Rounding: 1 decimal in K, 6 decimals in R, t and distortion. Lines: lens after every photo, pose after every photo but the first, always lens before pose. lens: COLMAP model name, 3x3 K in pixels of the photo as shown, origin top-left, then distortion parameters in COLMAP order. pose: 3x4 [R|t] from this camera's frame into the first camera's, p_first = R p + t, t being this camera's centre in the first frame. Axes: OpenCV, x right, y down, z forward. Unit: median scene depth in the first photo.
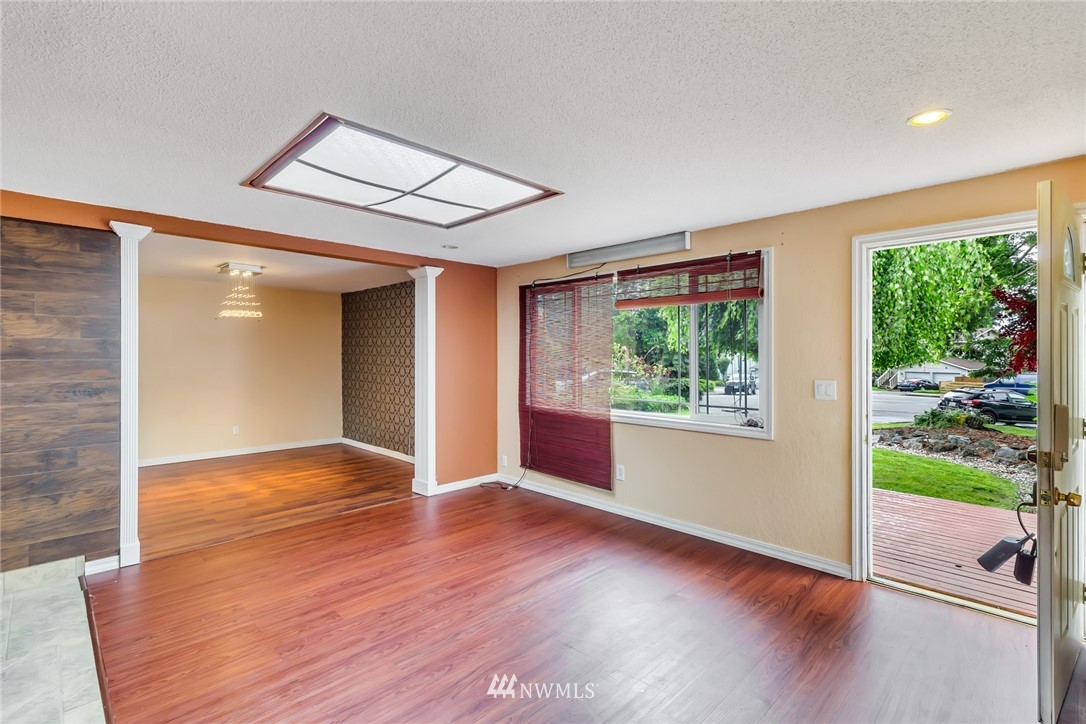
lens RADIAL K [[501.7, 0, 547.9], [0, 501.7, 350.5], [0, 0, 1]] dist [0.002234, 0.000194]
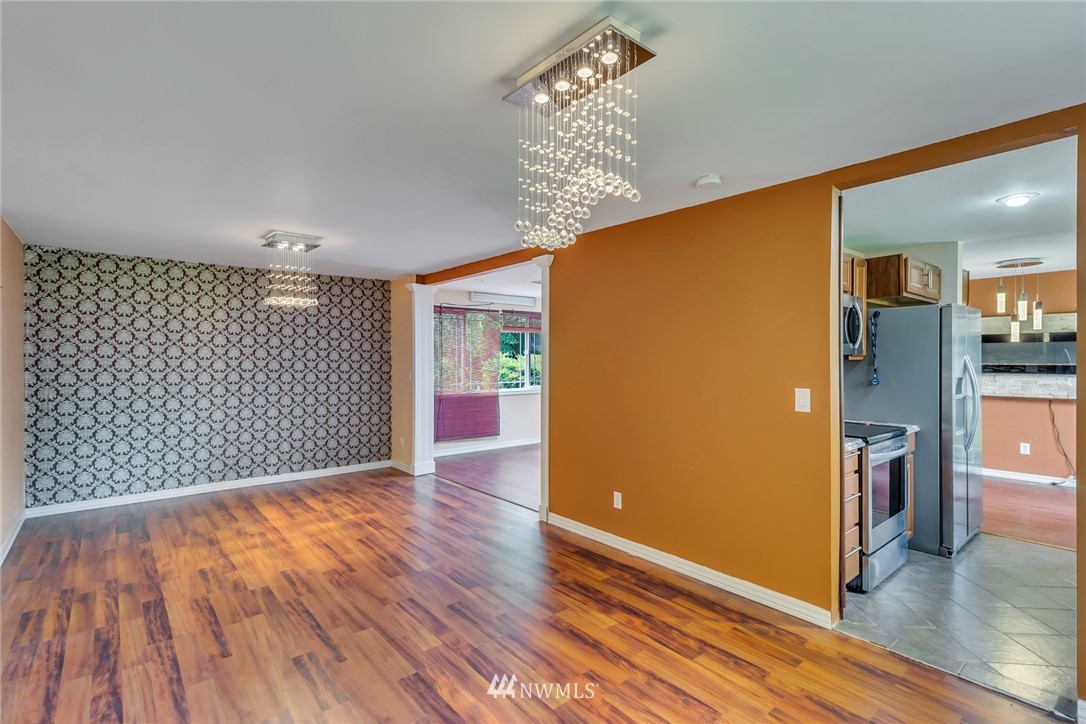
lens RADIAL K [[511.7, 0, 538.3], [0, 511.7, 358.6], [0, 0, 1]] dist [0.003351, 0.000480]
pose [[0.095590, -0.006670, 0.995398, -2.135855], [-0.005030, 0.999962, 0.007184, 0.000298], [-0.995408, -0.005694, 0.095553, 0.912817]]
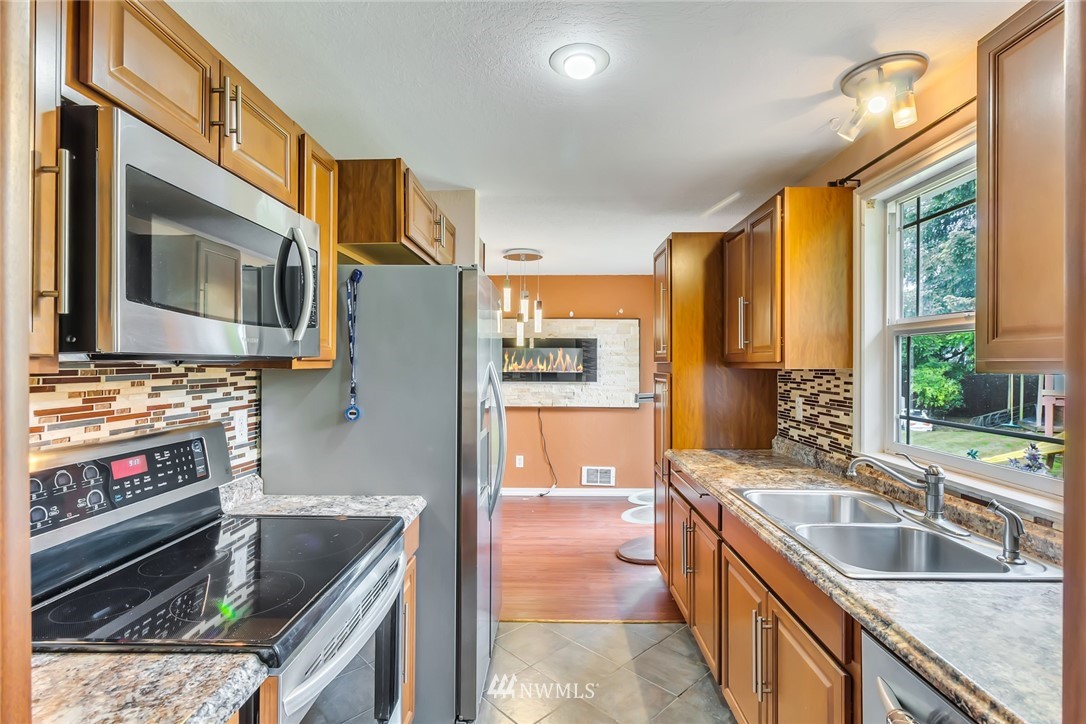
lens RADIAL K [[511.7, 0, 538.3], [0, 511.7, 358.6], [0, 0, 1]] dist [0.003351, 0.000480]
pose [[-0.684621, 0.000200, 0.728899, -1.468280], [-0.011374, 0.999875, -0.010957, 0.000409], [-0.728810, -0.015792, -0.684534, 0.506920]]
